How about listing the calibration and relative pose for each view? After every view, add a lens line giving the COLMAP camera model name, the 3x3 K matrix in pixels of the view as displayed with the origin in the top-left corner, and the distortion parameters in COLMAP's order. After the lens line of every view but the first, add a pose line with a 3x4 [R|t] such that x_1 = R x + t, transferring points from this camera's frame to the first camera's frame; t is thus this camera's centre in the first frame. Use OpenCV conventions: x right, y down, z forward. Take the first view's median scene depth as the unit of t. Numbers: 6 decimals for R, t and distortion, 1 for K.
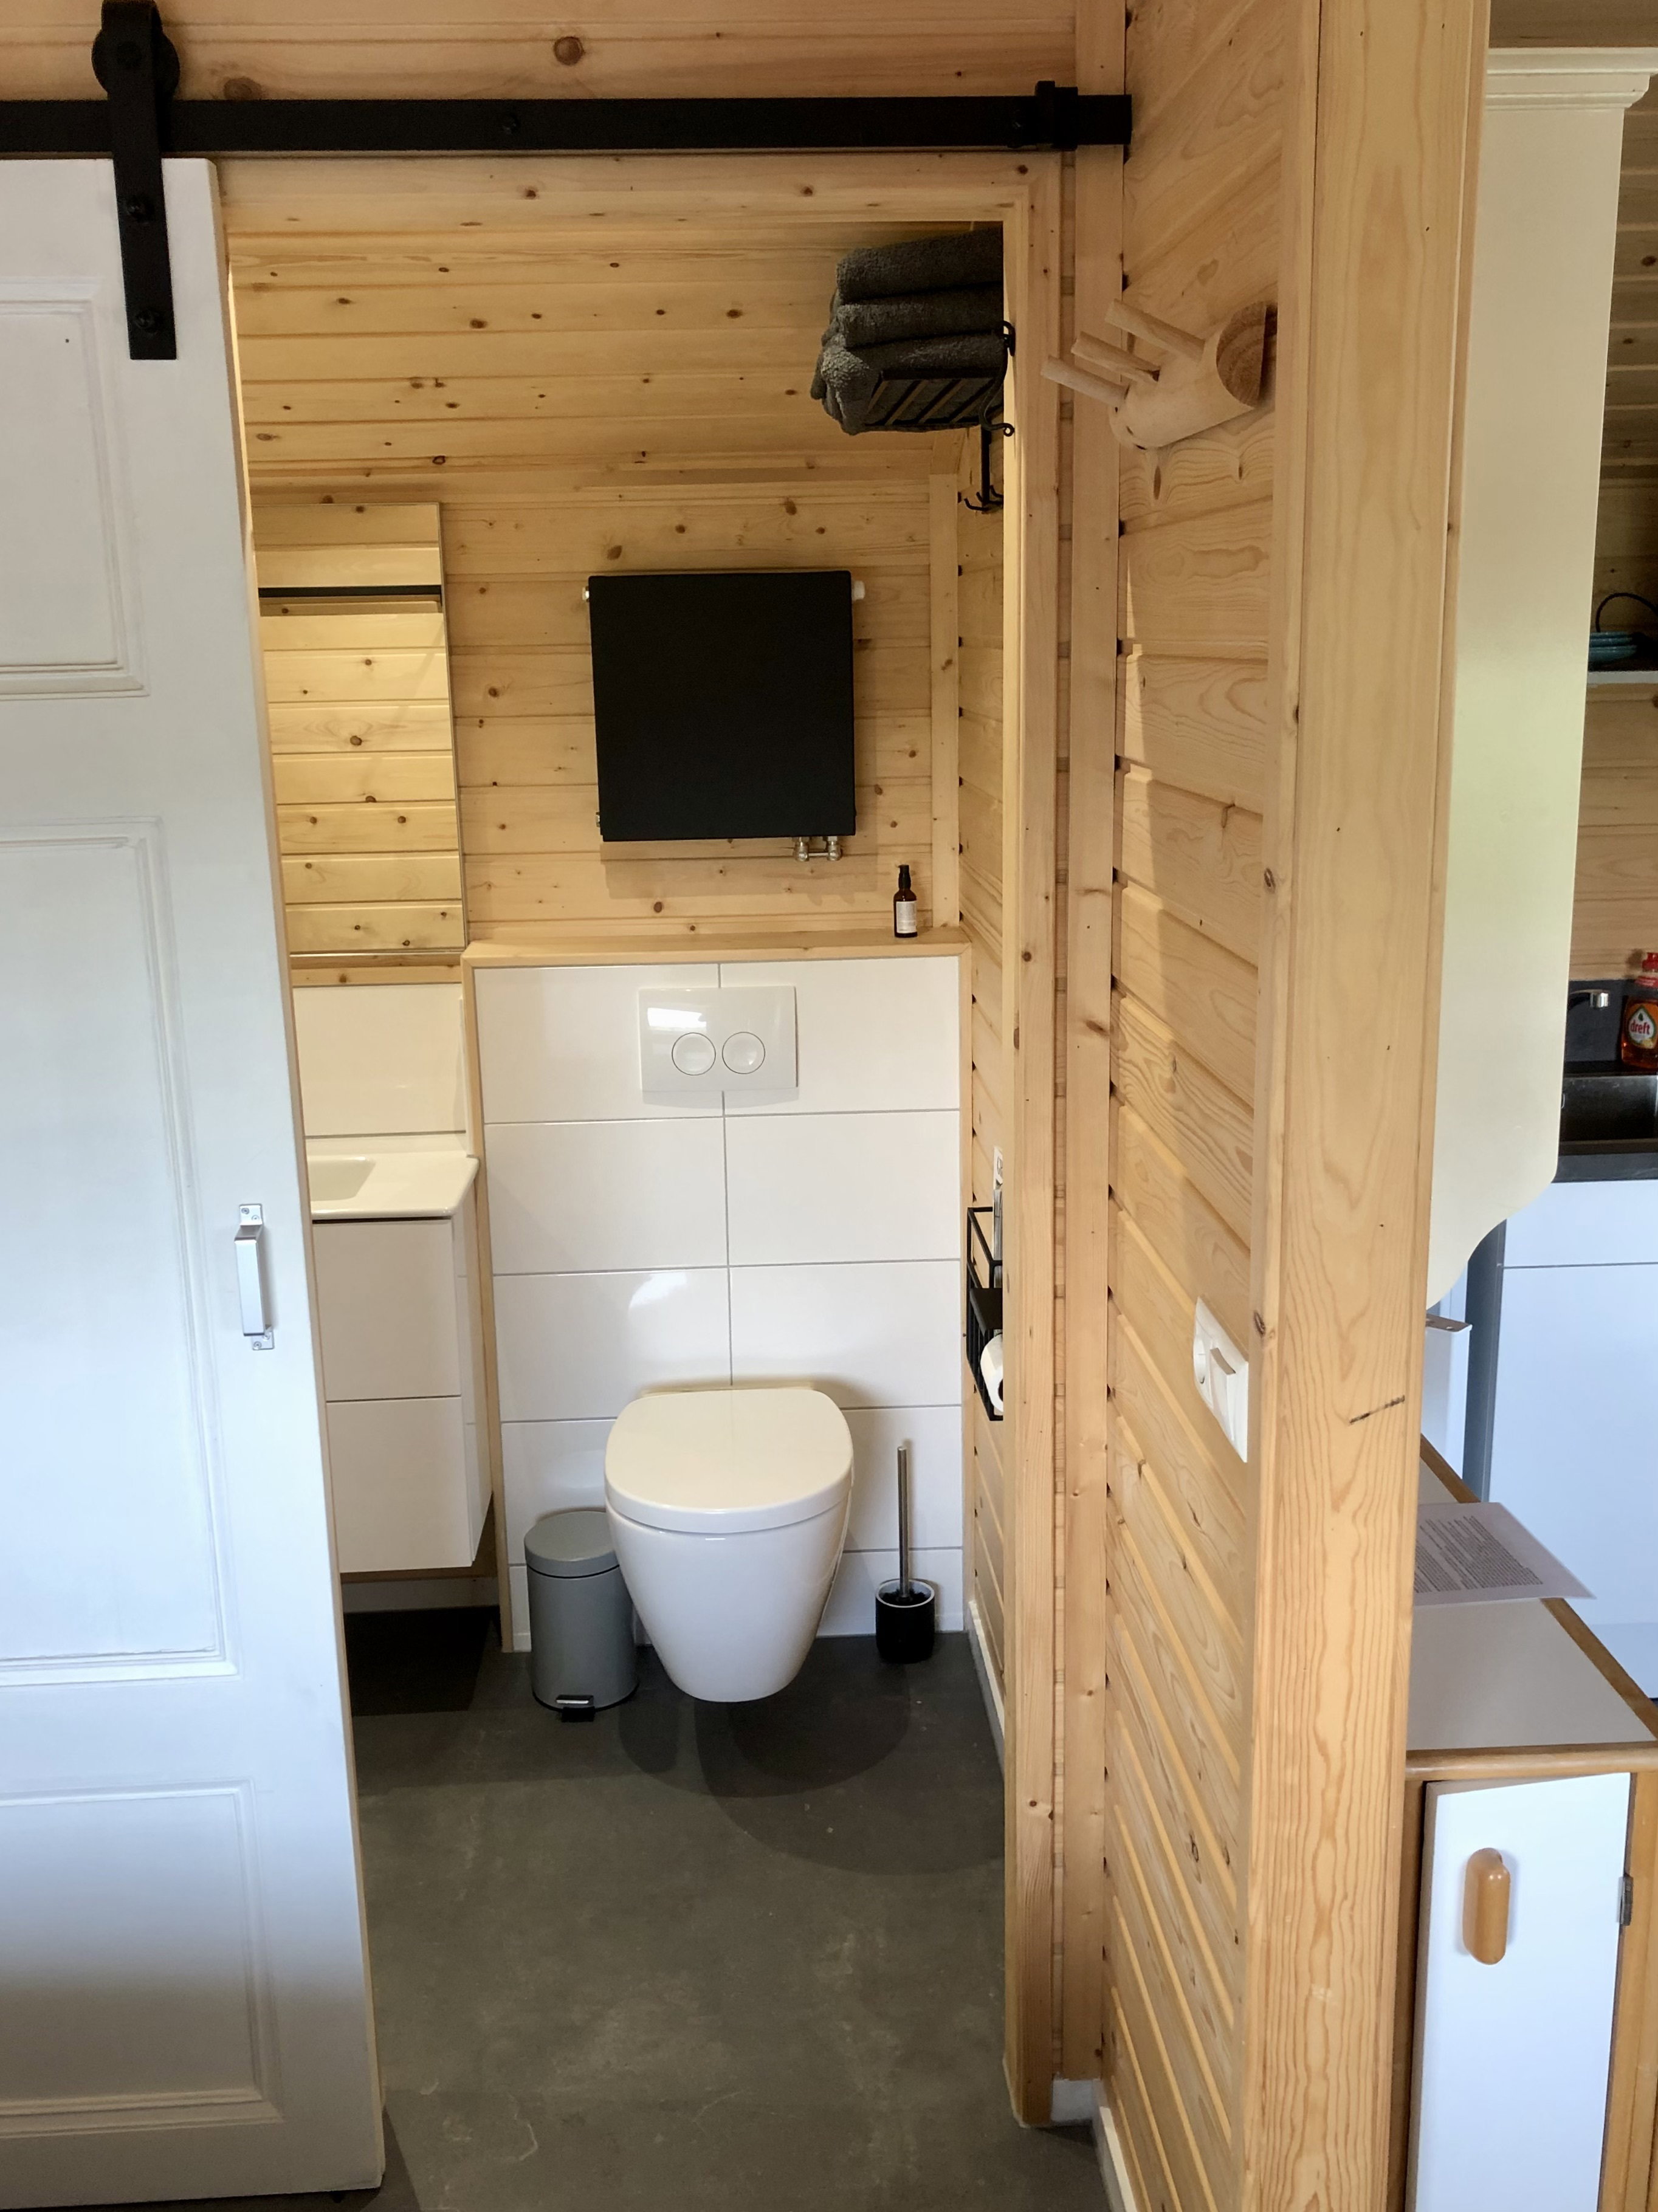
lens RADIAL K [[1847.3, 0, 829.0], [0, 1847.3, 1106.0], [0, 0, 1]] dist [0.026395, -0.000042]
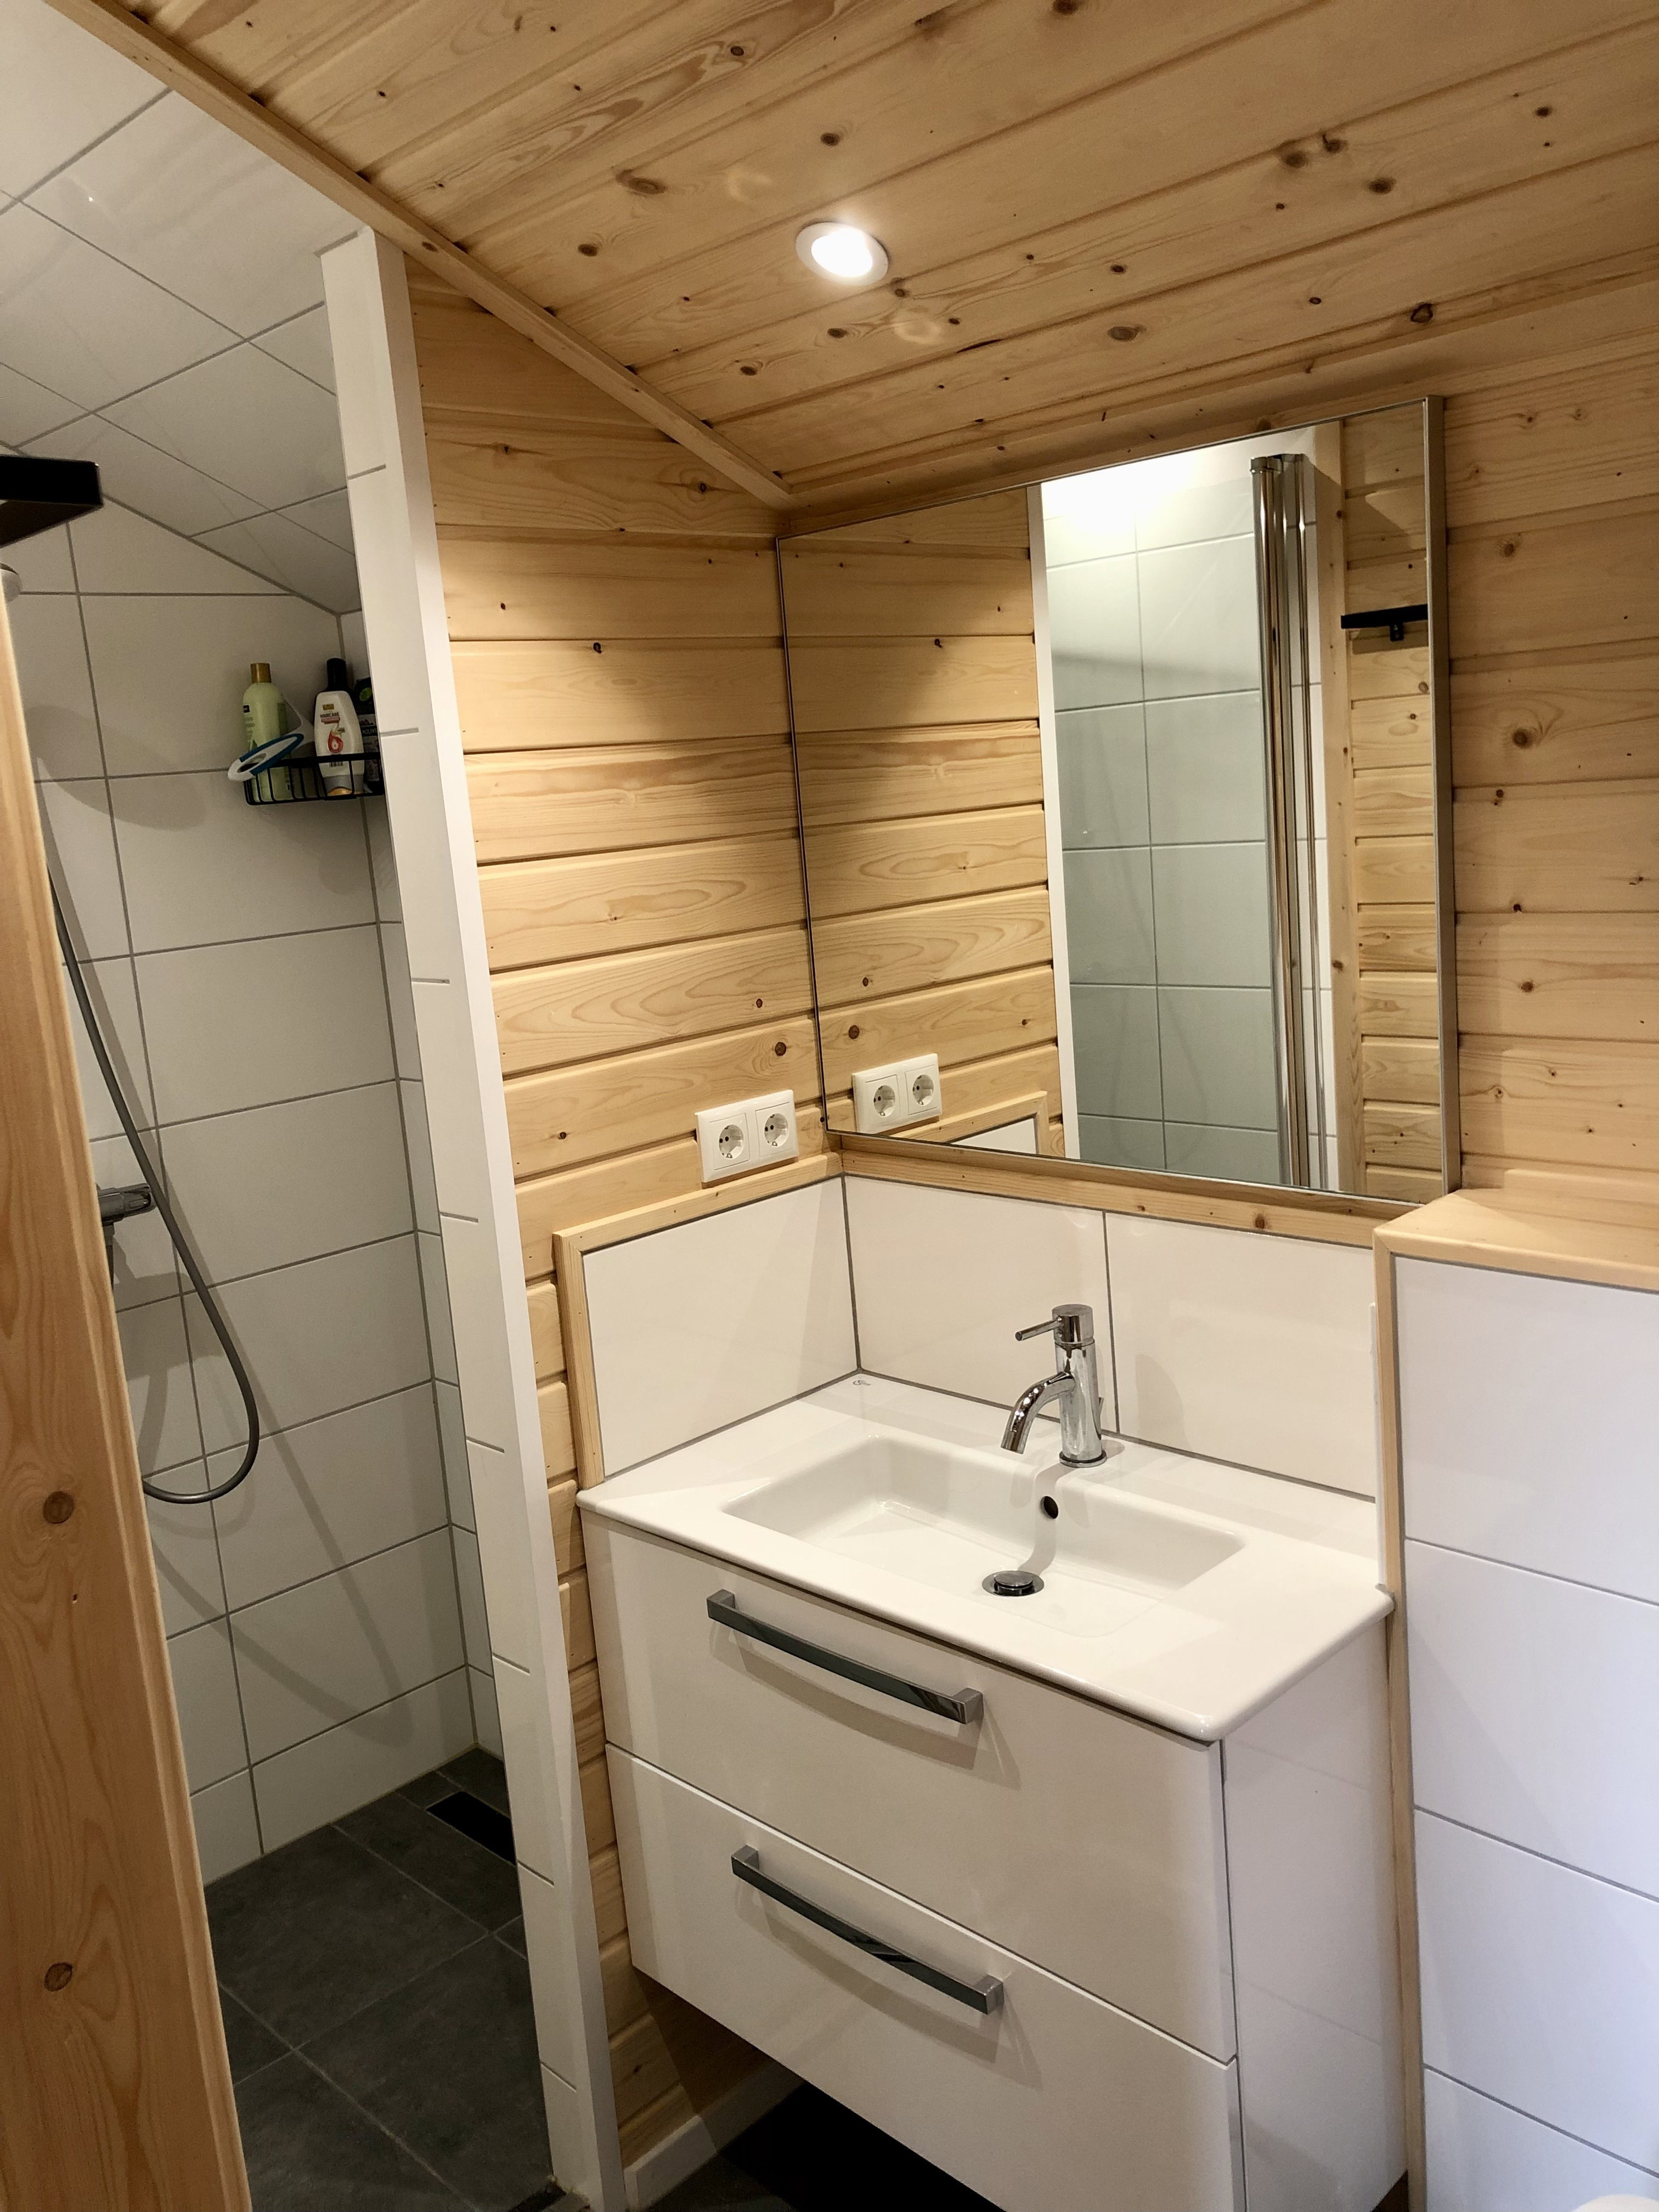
lens RADIAL K [[1847.1, 0, 829.5], [0, 1847.1, 1106.0], [0, 0, 1]] dist [0.026395, -0.000042]
pose [[0.691586, 0.092359, -0.716365, 0.074317], [-0.108808, 0.993795, 0.023083, -0.110731], [0.714052, 0.061983, 0.697344, 0.499747]]
